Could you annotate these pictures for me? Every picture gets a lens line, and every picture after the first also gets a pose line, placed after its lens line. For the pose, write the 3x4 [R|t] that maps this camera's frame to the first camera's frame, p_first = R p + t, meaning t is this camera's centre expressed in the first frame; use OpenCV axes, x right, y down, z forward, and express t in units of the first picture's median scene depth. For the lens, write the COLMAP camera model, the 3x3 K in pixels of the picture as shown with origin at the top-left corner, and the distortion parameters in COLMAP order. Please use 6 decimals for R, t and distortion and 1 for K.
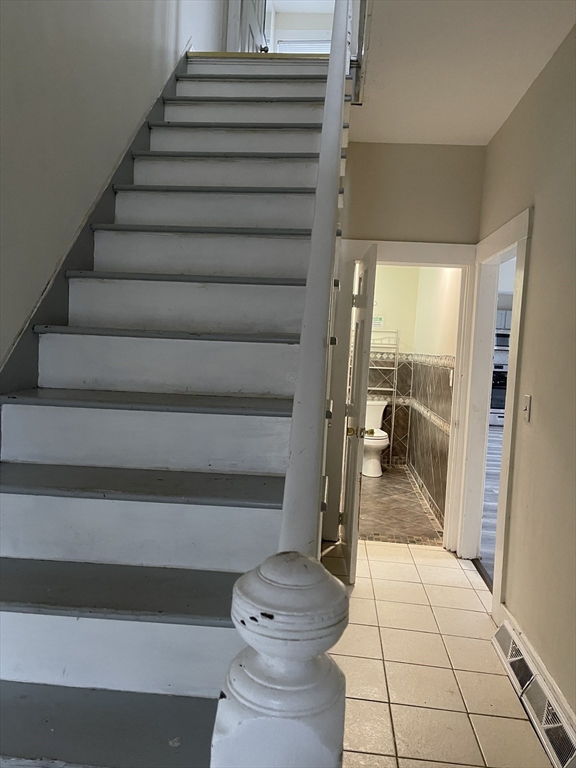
lens RADIAL K [[587.3, 0, 286.3], [0, 587.3, 382.4], [0, 0, 1]] dist [0.068998, -0.083607]
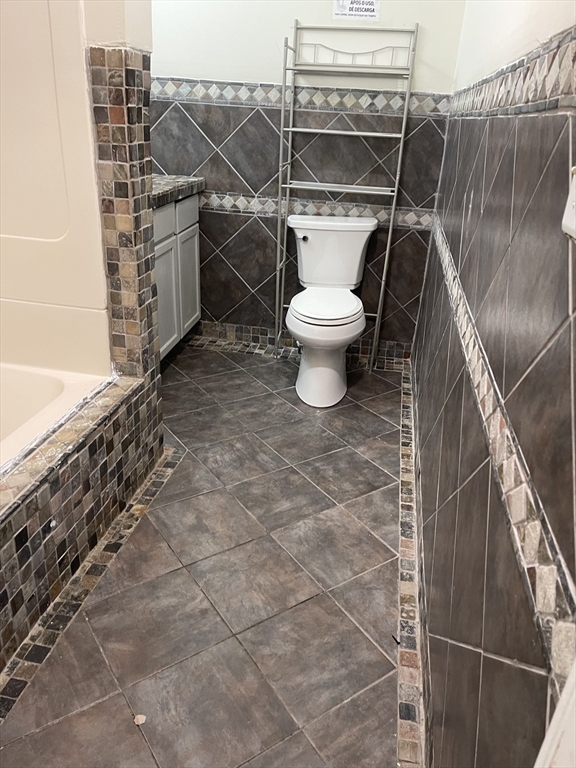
lens RADIAL K [[587.3, 0, 288.5], [0, 587.3, 386.1], [0, 0, 1]] dist [0.068998, -0.083607]
pose [[0.996383, 0.040747, -0.074569, 0.143722], [-0.011743, 0.935139, 0.354085, -0.006115], [0.084161, -0.351929, 0.932235, 0.549301]]
